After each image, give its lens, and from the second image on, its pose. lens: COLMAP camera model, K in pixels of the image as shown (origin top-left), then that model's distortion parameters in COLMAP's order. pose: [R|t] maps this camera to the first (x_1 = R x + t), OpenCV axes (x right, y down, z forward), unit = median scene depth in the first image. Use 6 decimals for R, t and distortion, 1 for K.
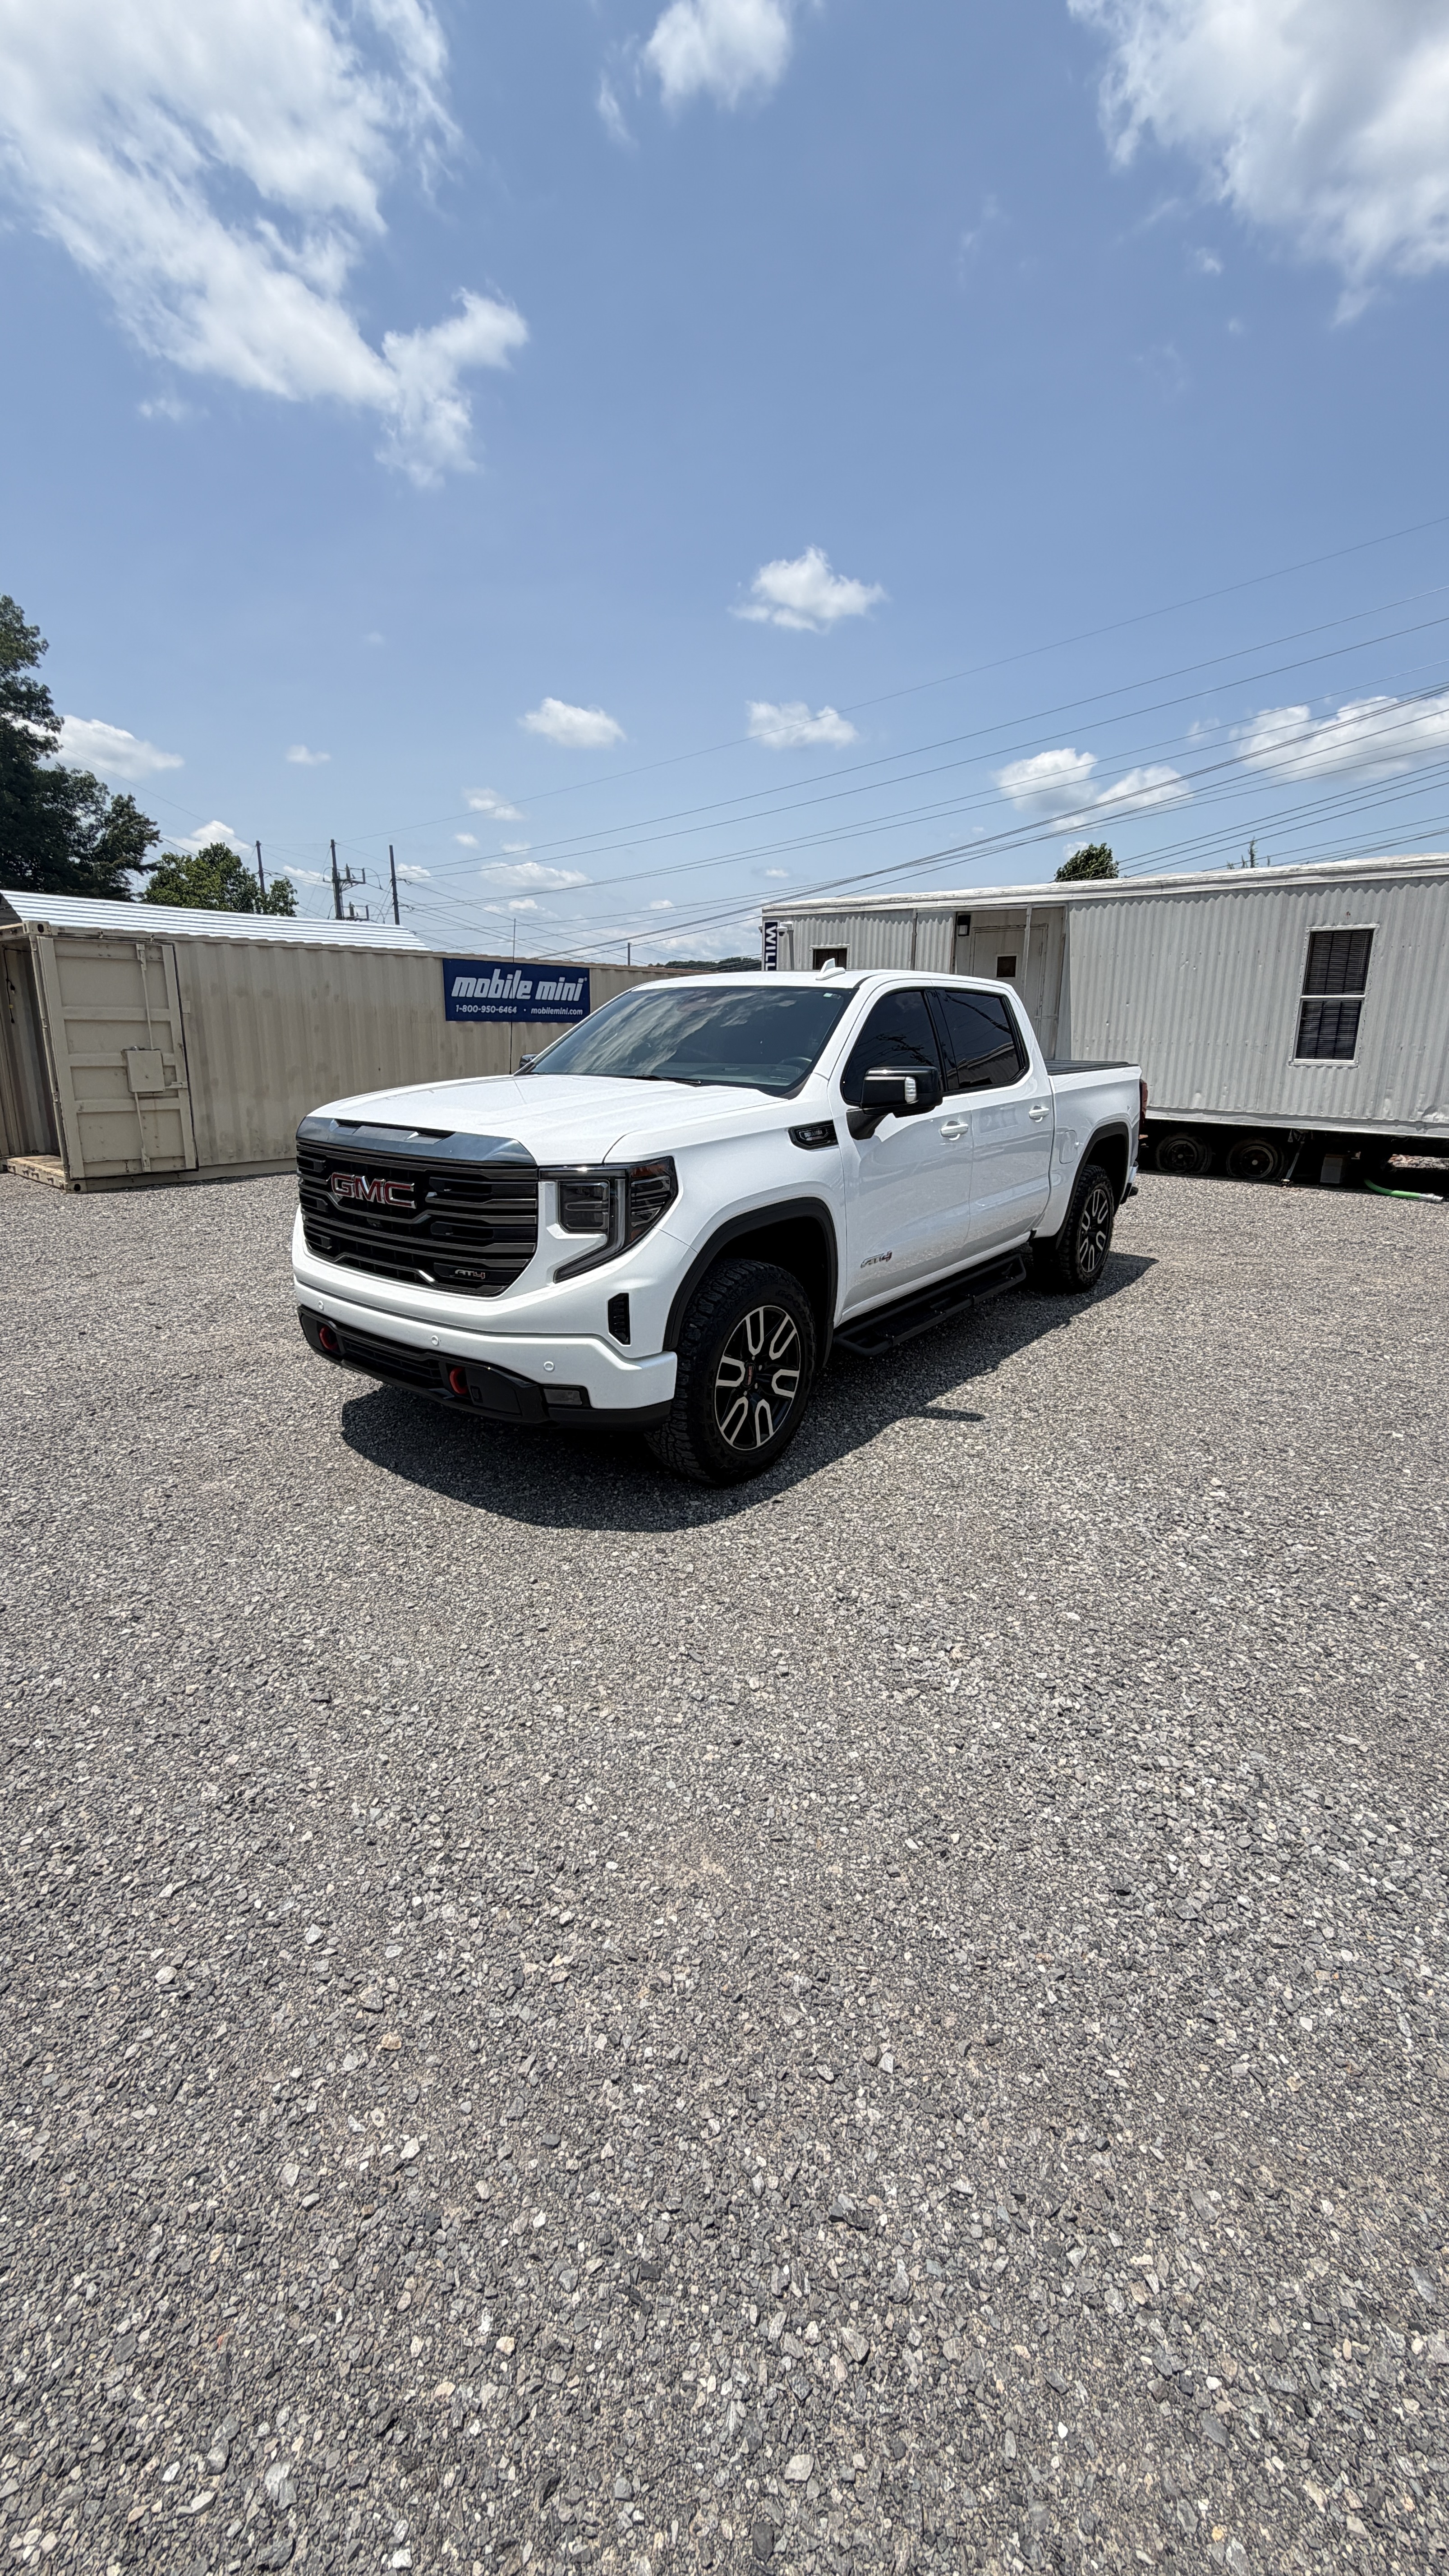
lens RADIAL K [[1016.5, 0, 739.3], [0, 1016.5, 1298.6], [0, 0, 1]] dist [-0.001441, 0.000062]
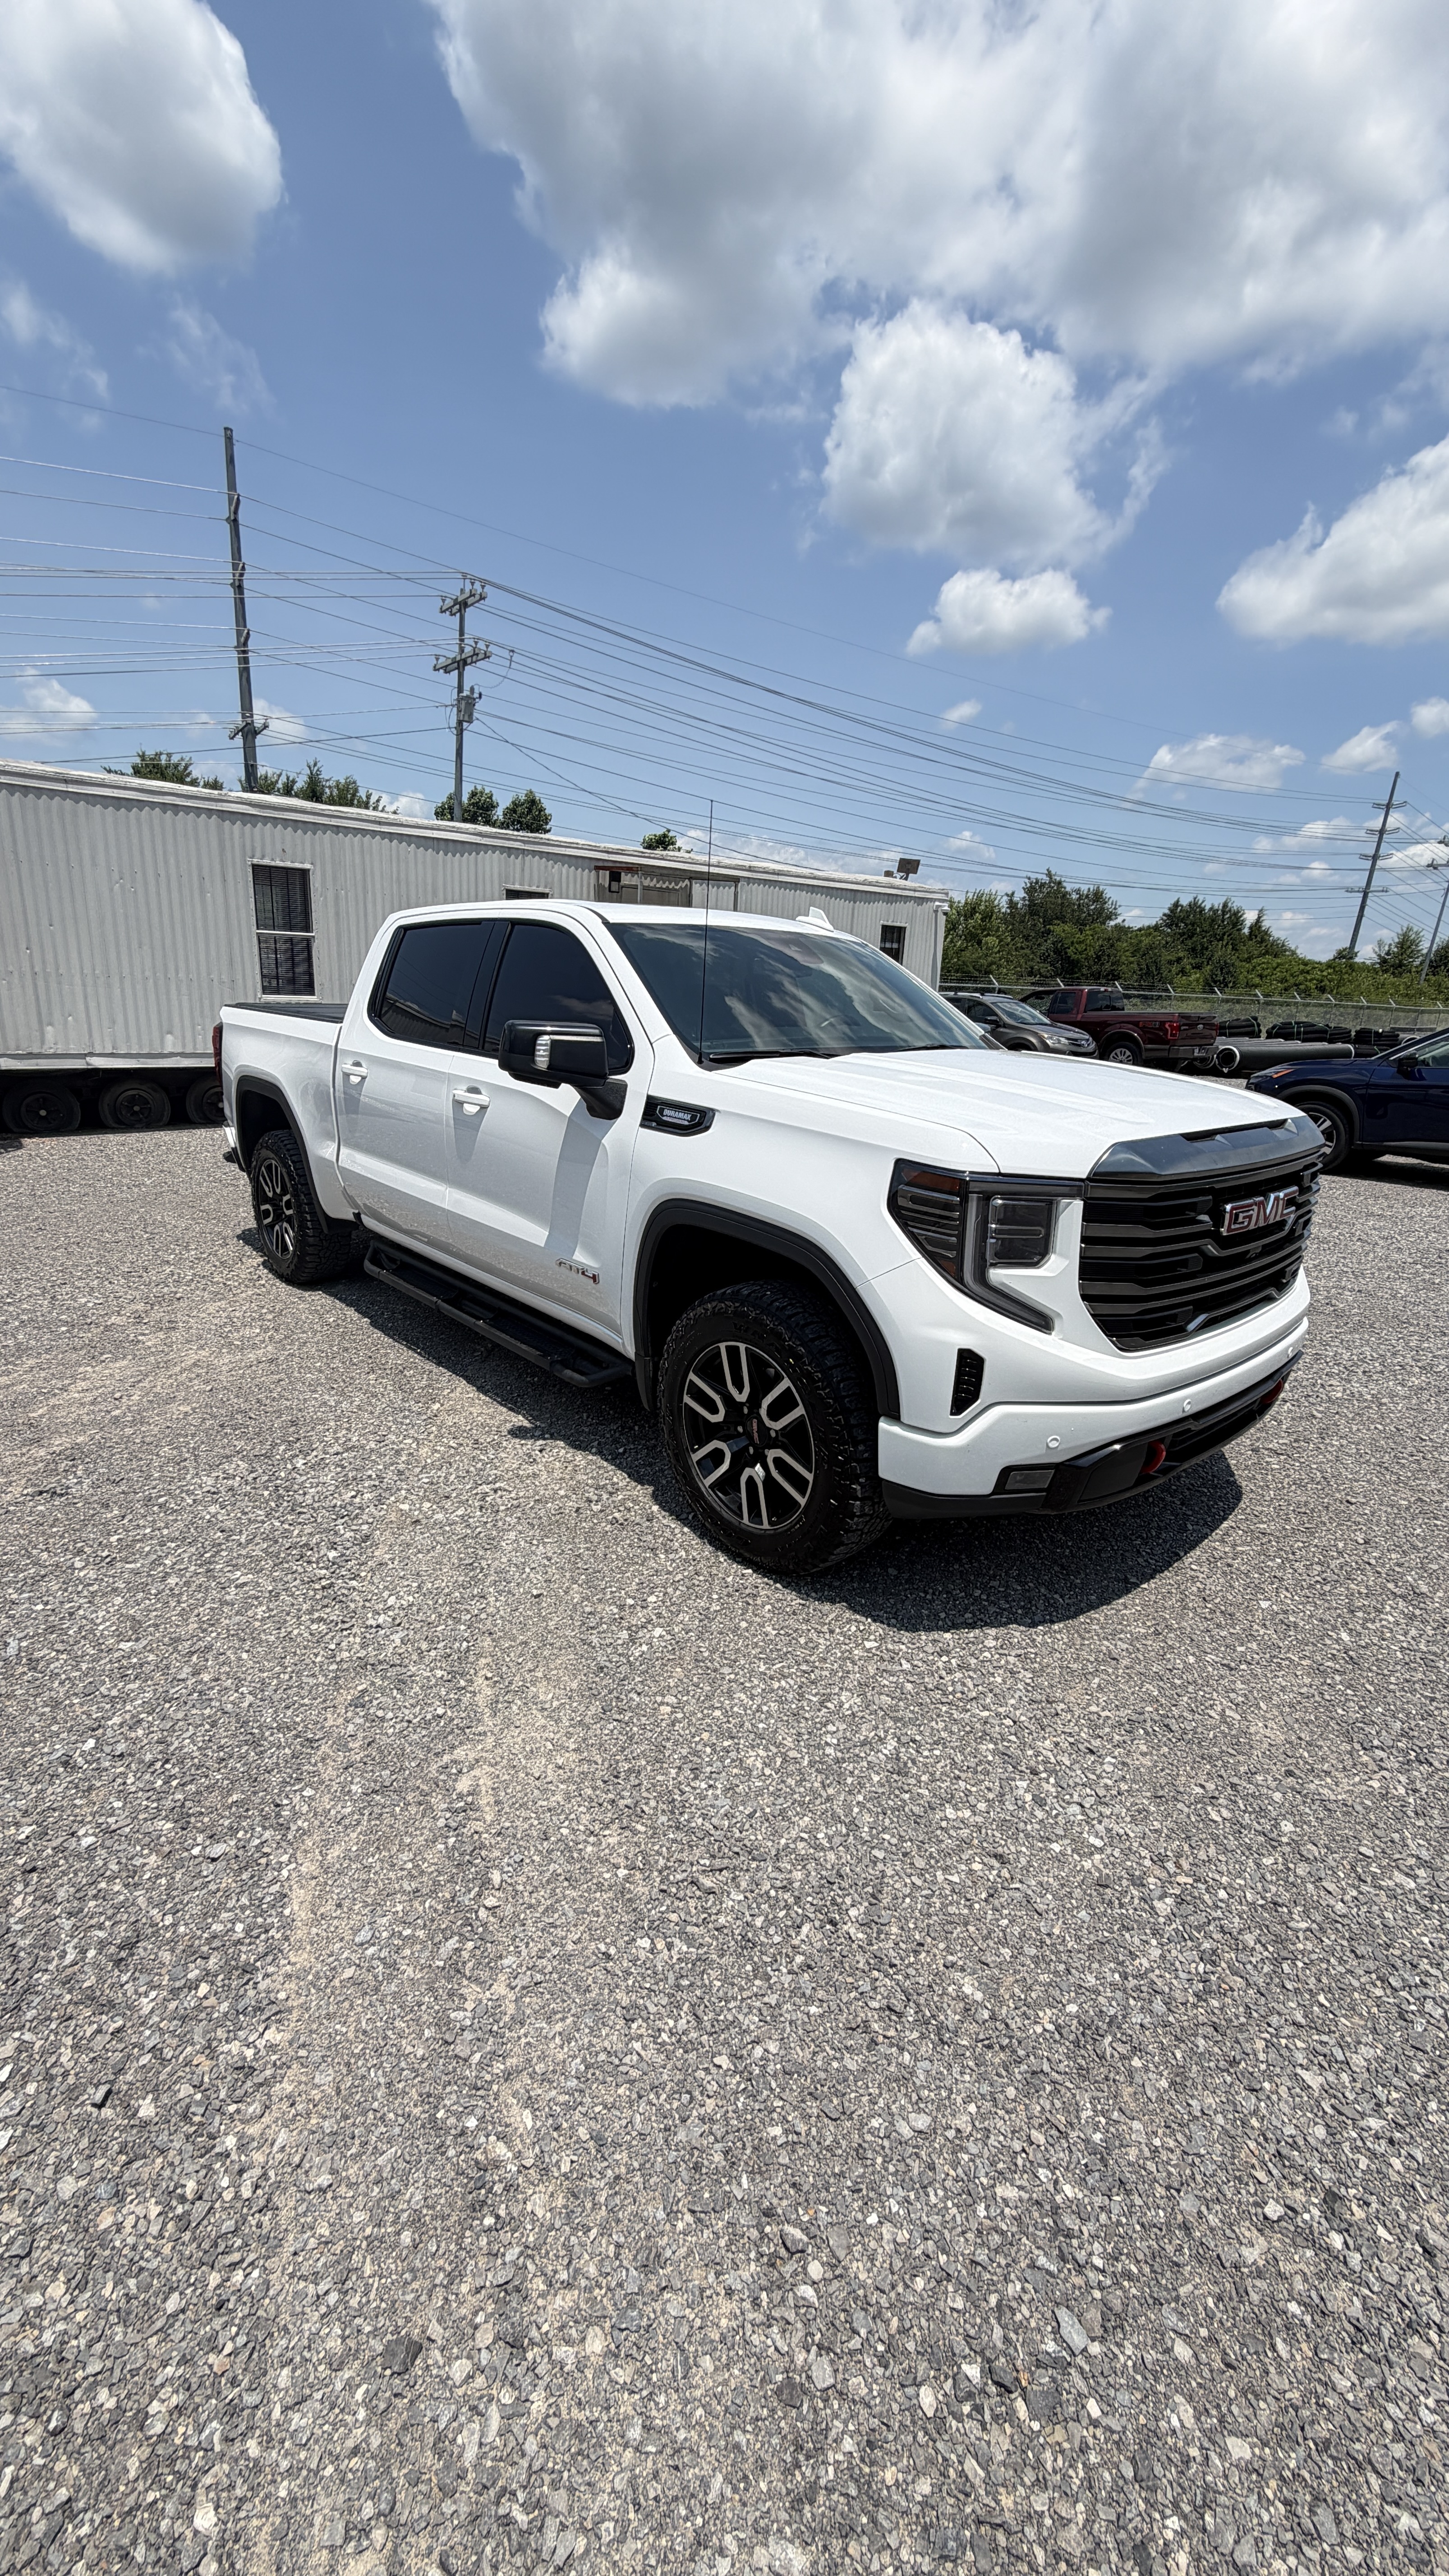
lens RADIAL K [[1016.5, 0, 739.3], [0, 1016.5, 1298.6], [0, 0, 1]] dist [-0.001441, 0.000062]
pose [[0.159142, -0.311847, 0.936710, -0.426230], [0.207346, 0.938198, 0.277115, -0.144179], [-0.965236, 0.150122, 0.213967, 0.406041]]
